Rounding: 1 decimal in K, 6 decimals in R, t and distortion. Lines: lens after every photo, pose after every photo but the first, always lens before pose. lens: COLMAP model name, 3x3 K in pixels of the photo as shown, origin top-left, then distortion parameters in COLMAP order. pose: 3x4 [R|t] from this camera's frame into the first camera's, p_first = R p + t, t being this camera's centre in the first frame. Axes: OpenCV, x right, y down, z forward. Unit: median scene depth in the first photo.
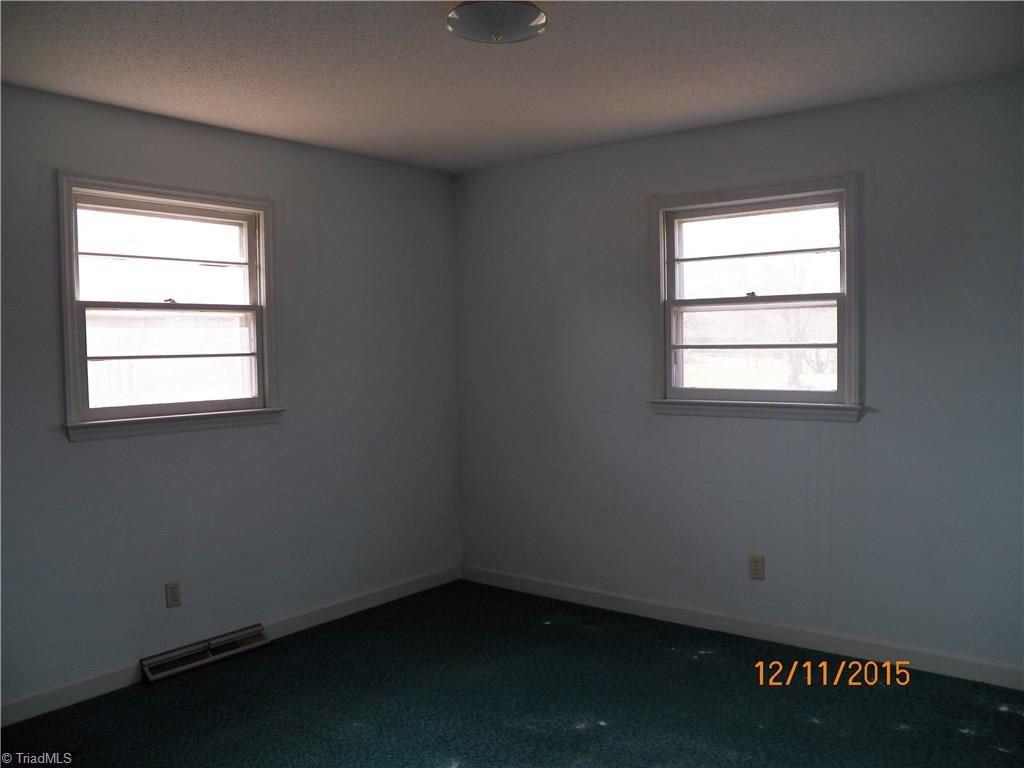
lens RADIAL K [[837.3, 0, 512.0], [0, 837.3, 384.0], [0, 0, 1]] dist [-0.067168, 0.000868]
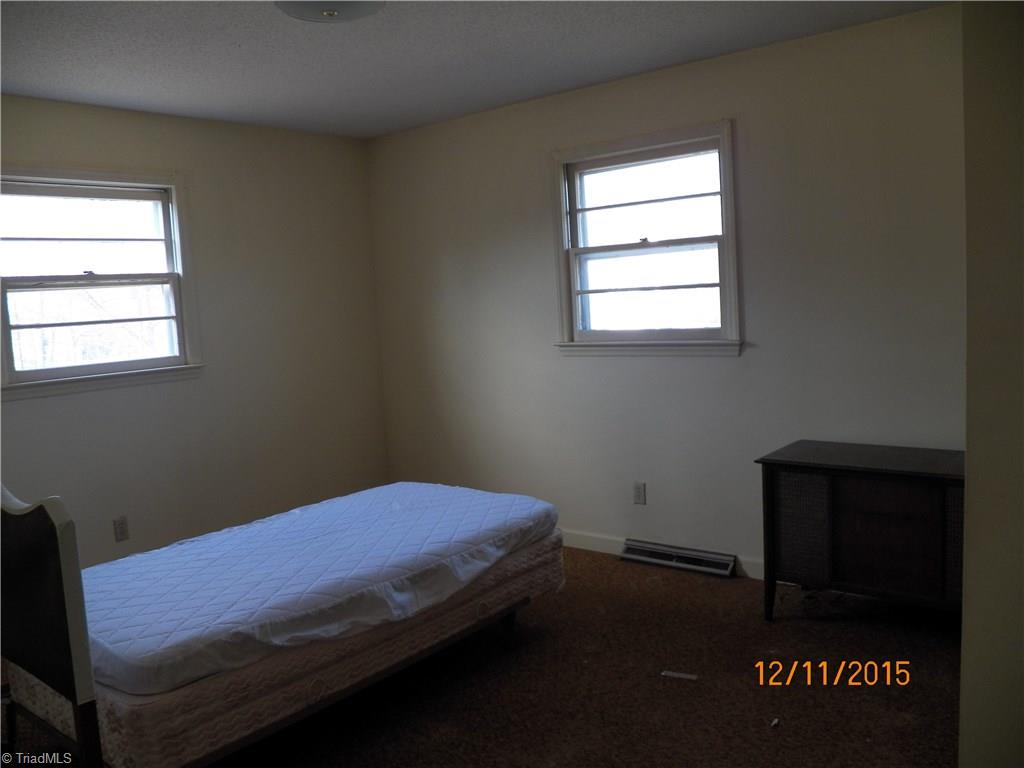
lens RADIAL K [[837.3, 0, 512.0], [0, 837.3, 384.0], [0, 0, 1]] dist [-0.067168, 0.000868]
pose [[0.997087, -0.037612, -0.066356, 0.192895], [0.041655, 0.997290, 0.060635, 0.004367], [0.063896, -0.063223, 0.995952, -0.086484]]
